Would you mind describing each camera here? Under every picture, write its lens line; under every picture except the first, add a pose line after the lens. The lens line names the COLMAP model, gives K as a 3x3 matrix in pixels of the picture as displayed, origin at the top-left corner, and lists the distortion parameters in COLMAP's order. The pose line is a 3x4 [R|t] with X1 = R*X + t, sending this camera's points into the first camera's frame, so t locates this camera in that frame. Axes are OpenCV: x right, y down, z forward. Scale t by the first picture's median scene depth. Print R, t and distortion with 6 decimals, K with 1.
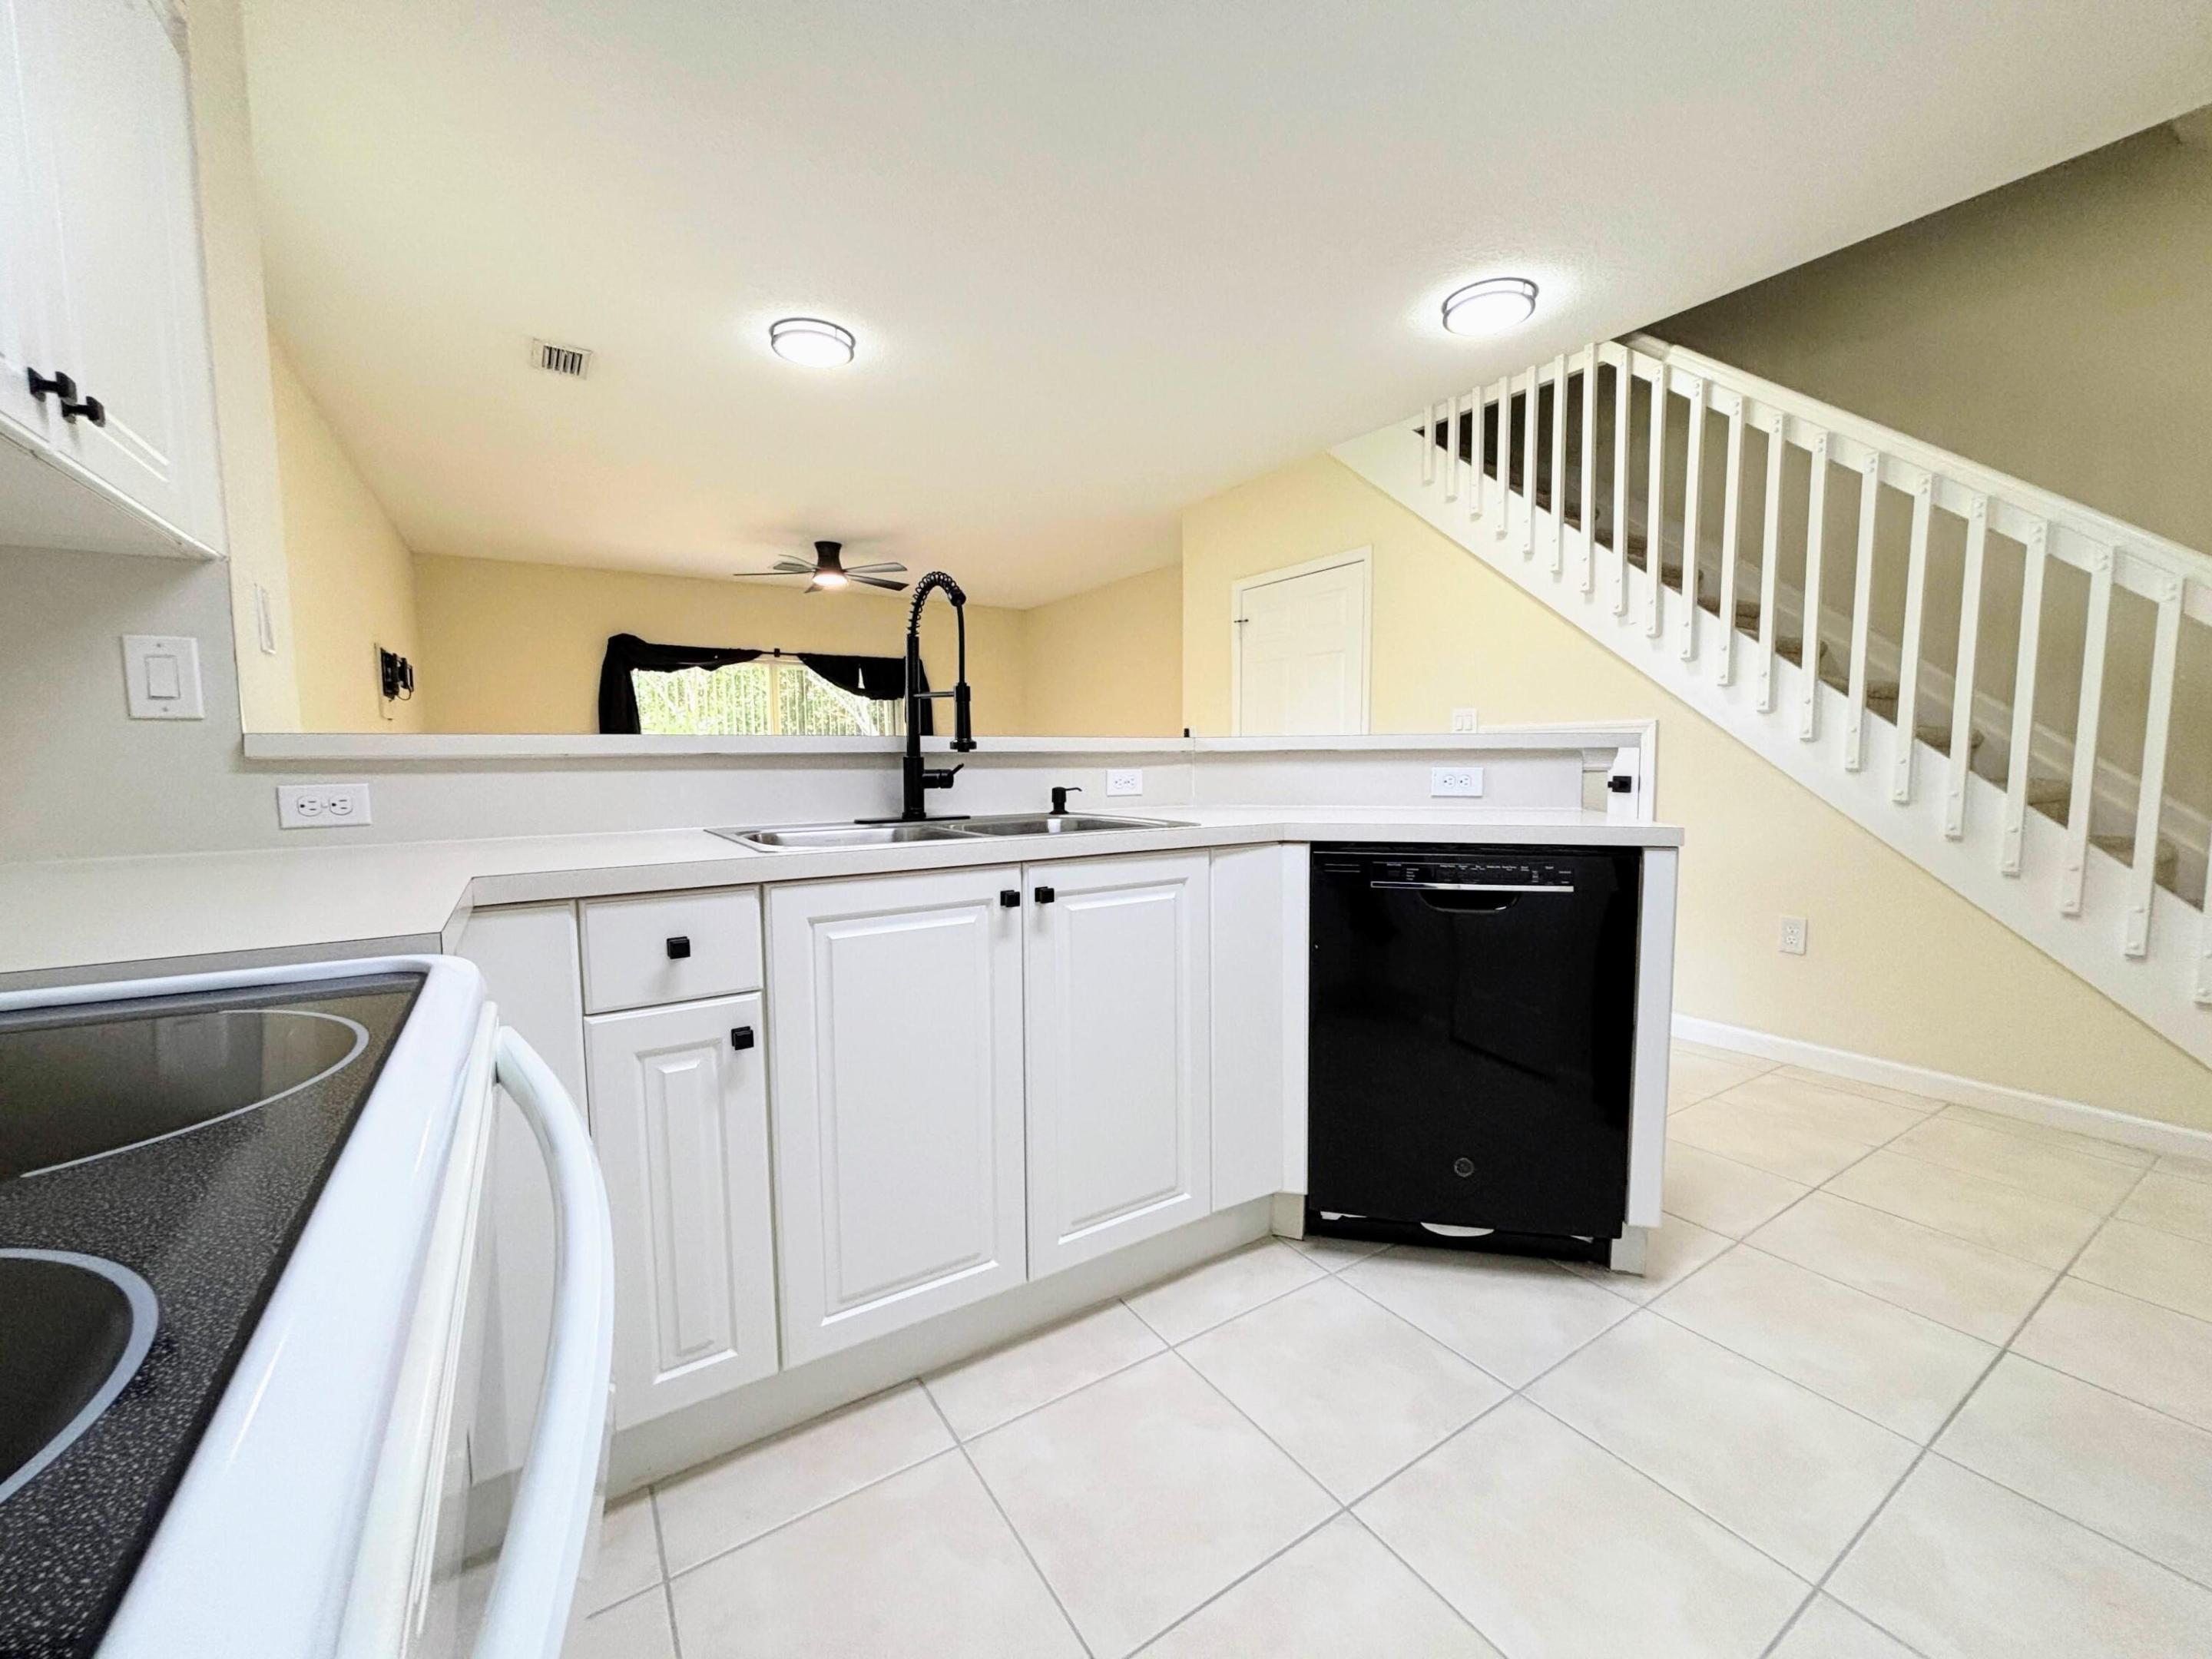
lens RADIAL K [[886.1, 0, 1121.8], [0, 886.1, 825.3], [0, 0, 1]] dist [0.002740, -0.000882]
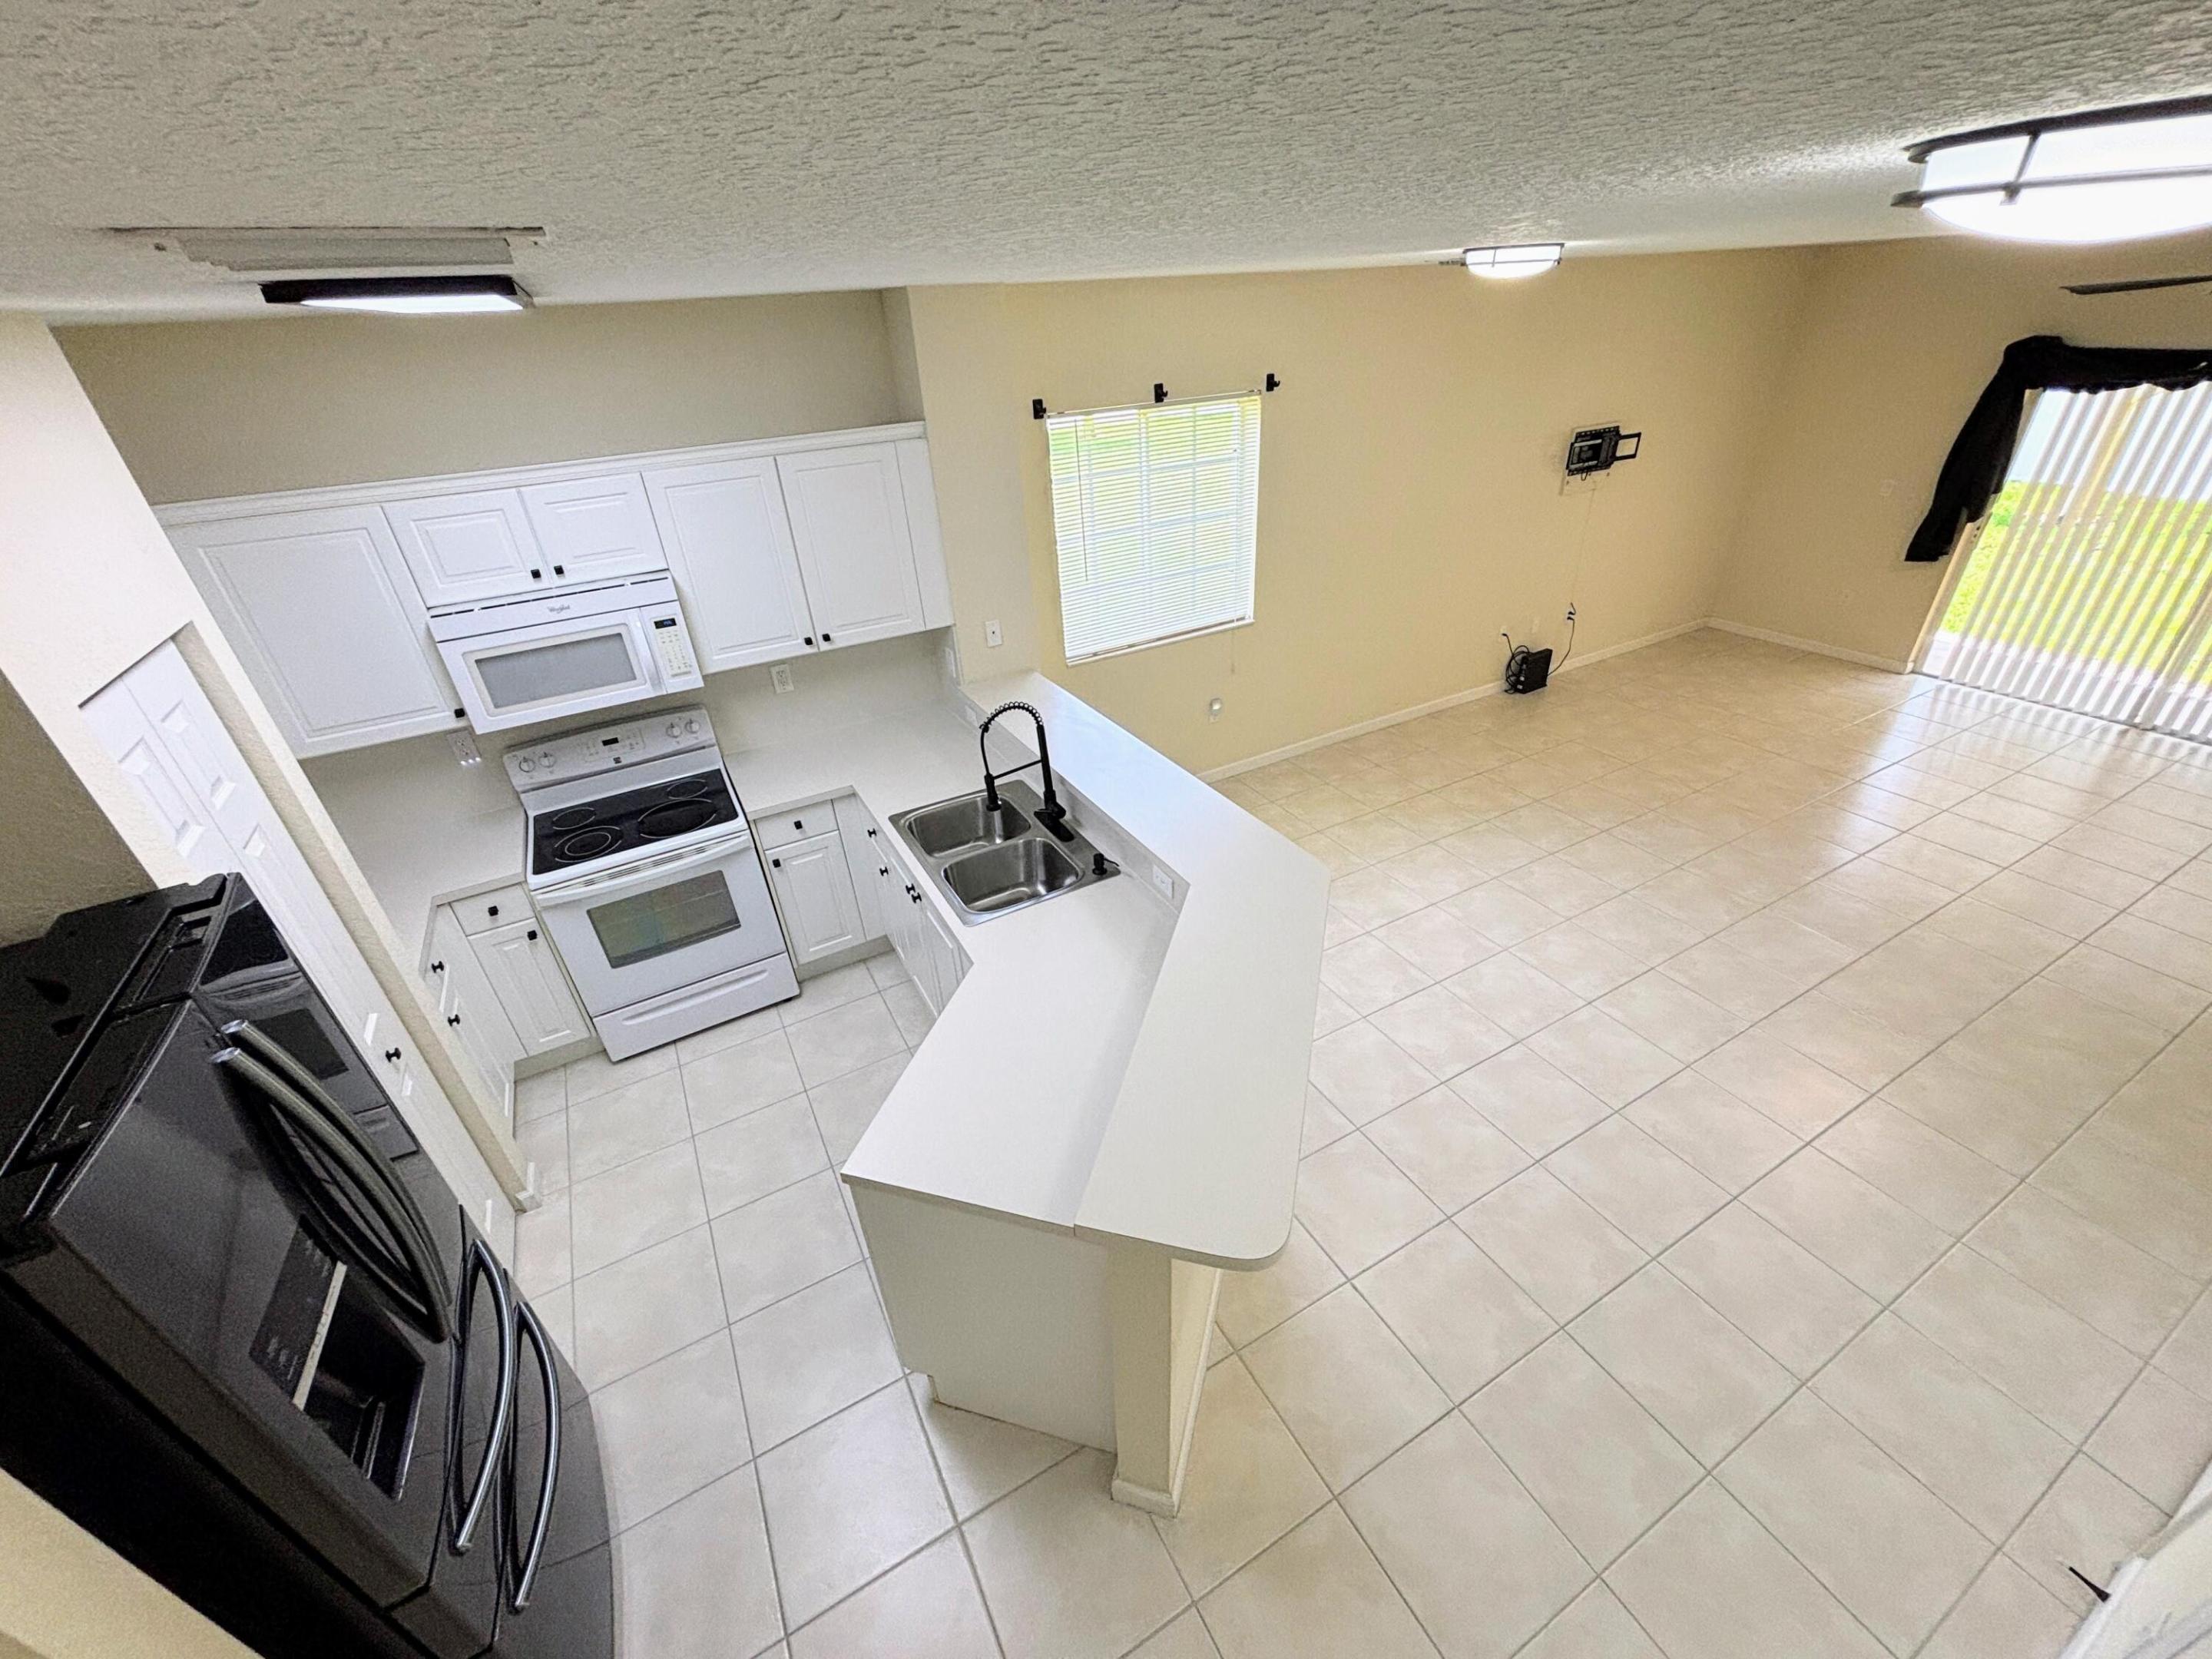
lens RADIAL K [[886.1, 0, 1111.1], [0, 886.1, 832.4], [0, 0, 1]] dist [0.002740, -0.000882]
pose [[-0.071881, 0.517937, -0.852393, 0.296409], [-0.027229, 0.853267, 0.520764, -0.224838], [0.997042, 0.060643, -0.047230, 0.317281]]
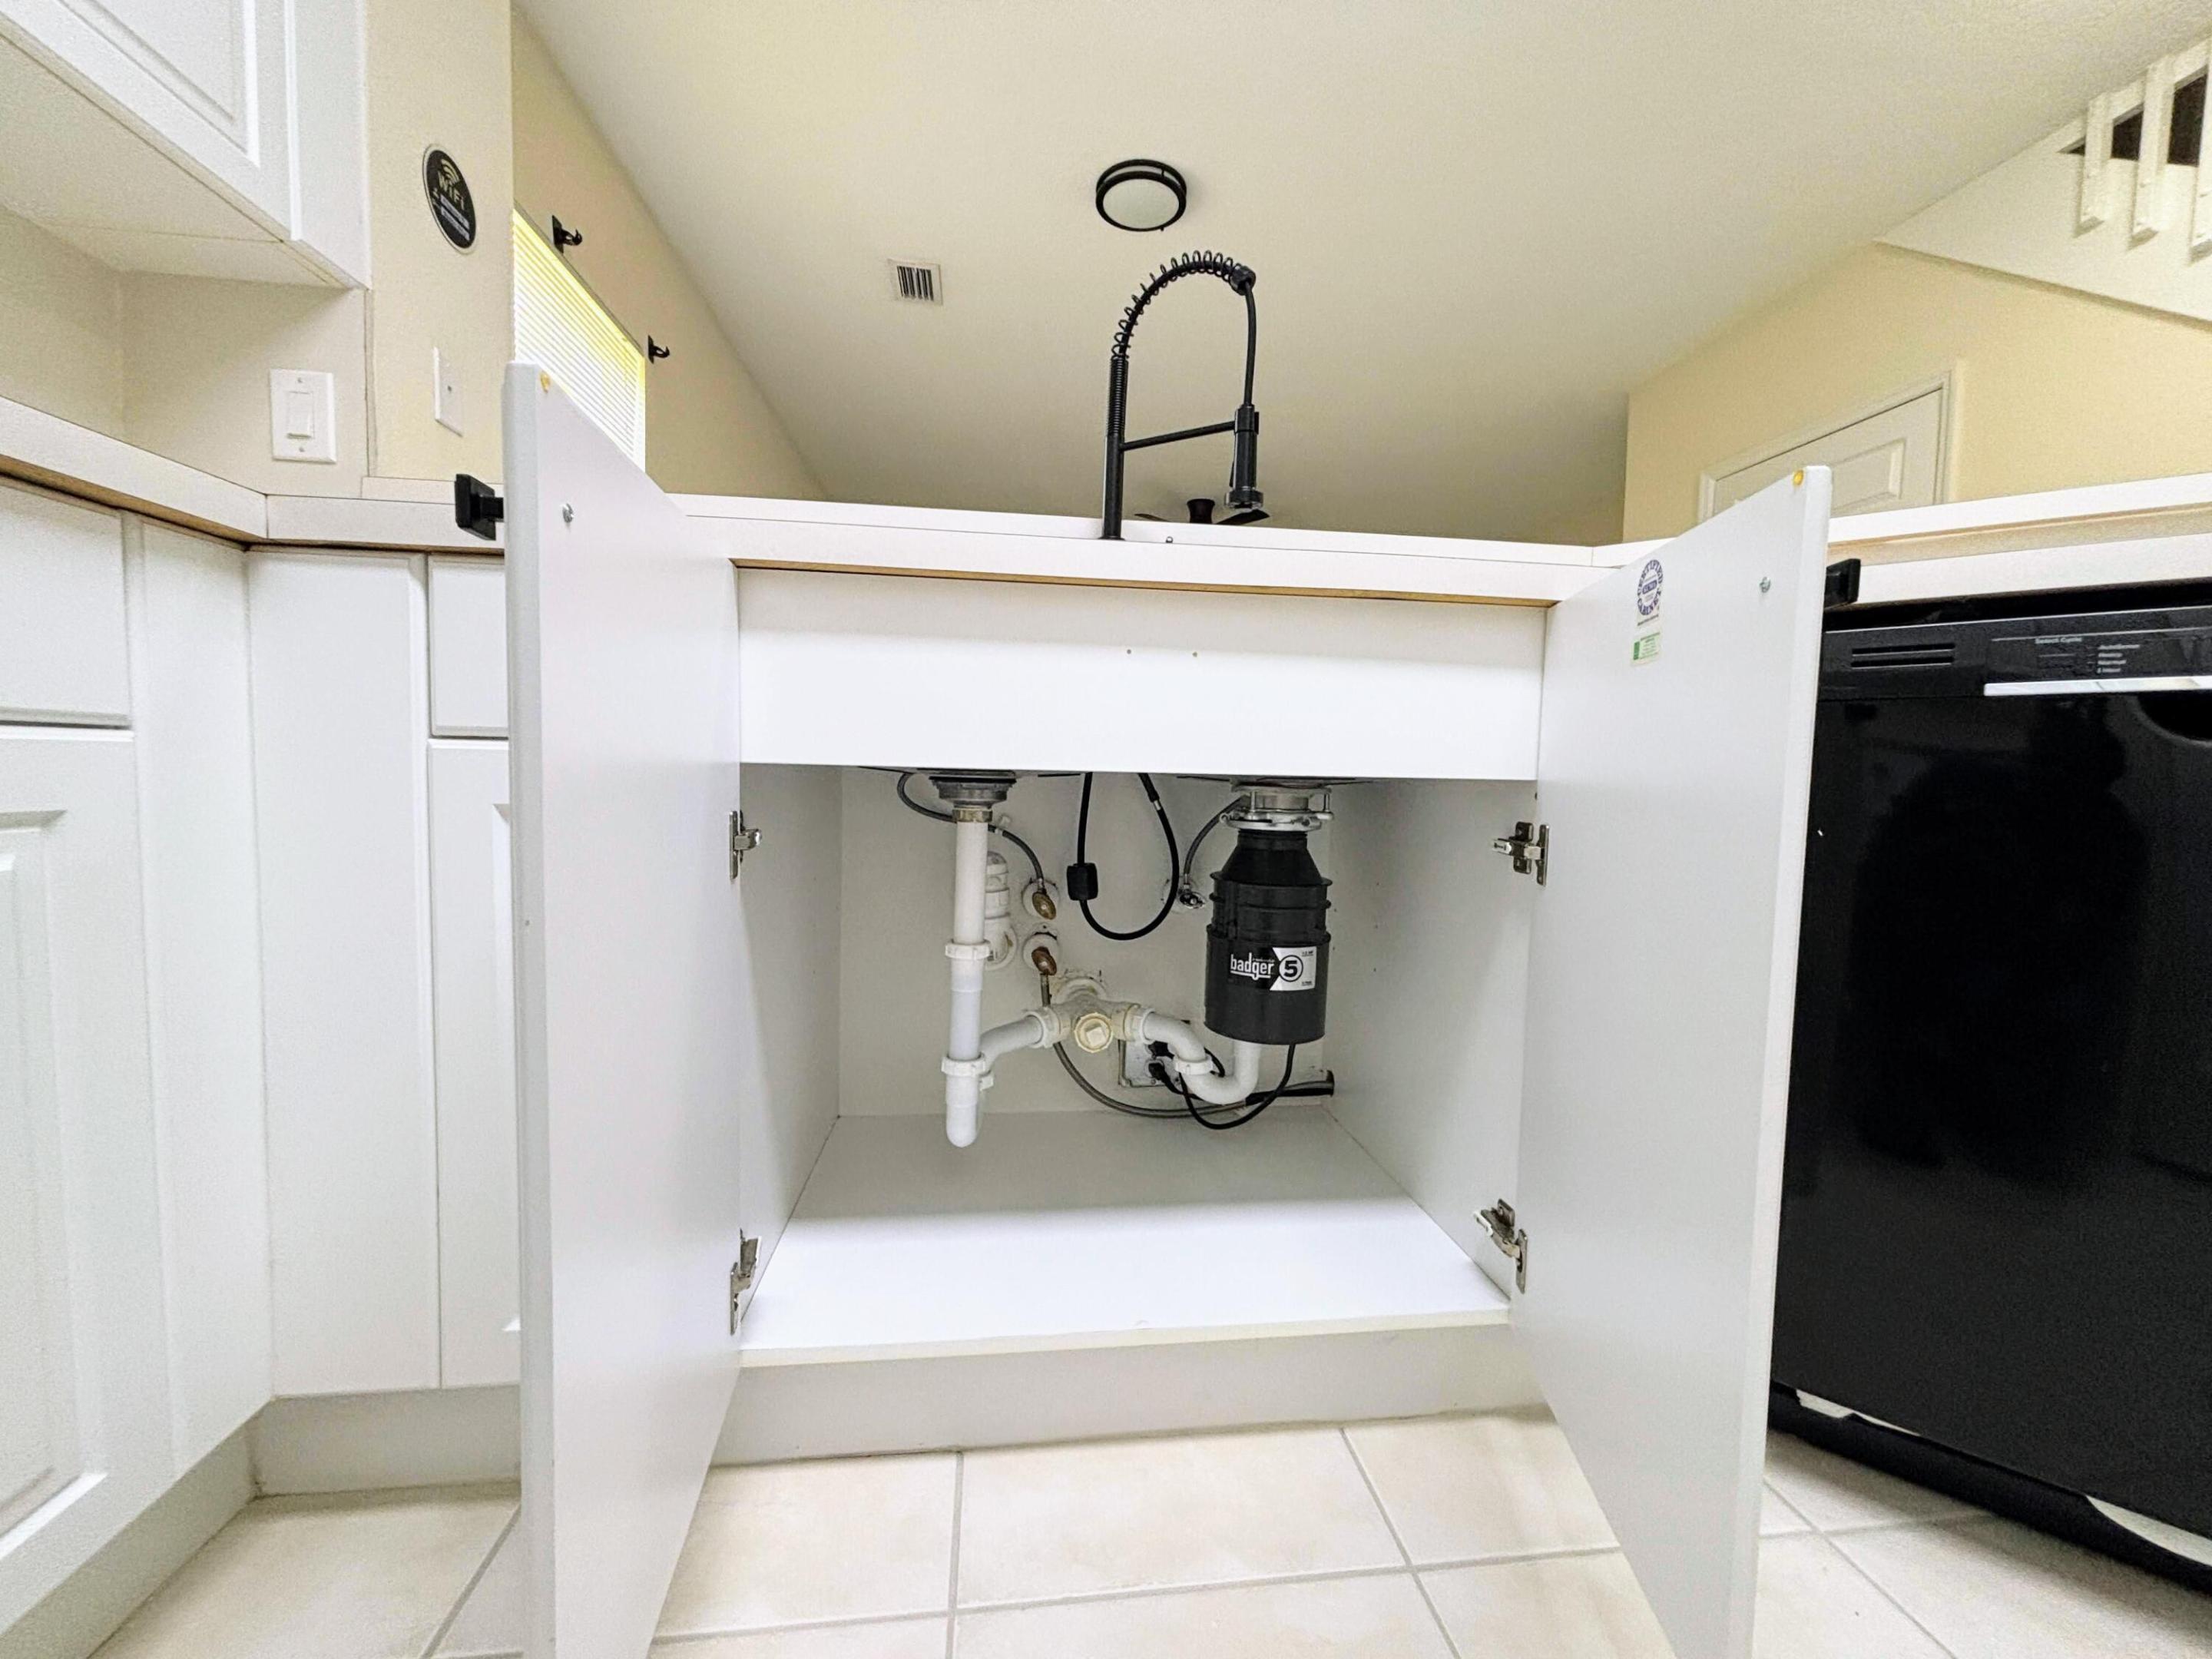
lens RADIAL K [[886.1, 0, 1110.9], [0, 886.1, 828.5], [0, 0, 1]] dist [0.002740, -0.000882]
pose [[0.894090, 0.053315, -0.444702, 0.022186], [-0.062478, 0.998029, -0.005960, 0.039233], [0.443508, 0.033113, 0.895659, 0.098014]]
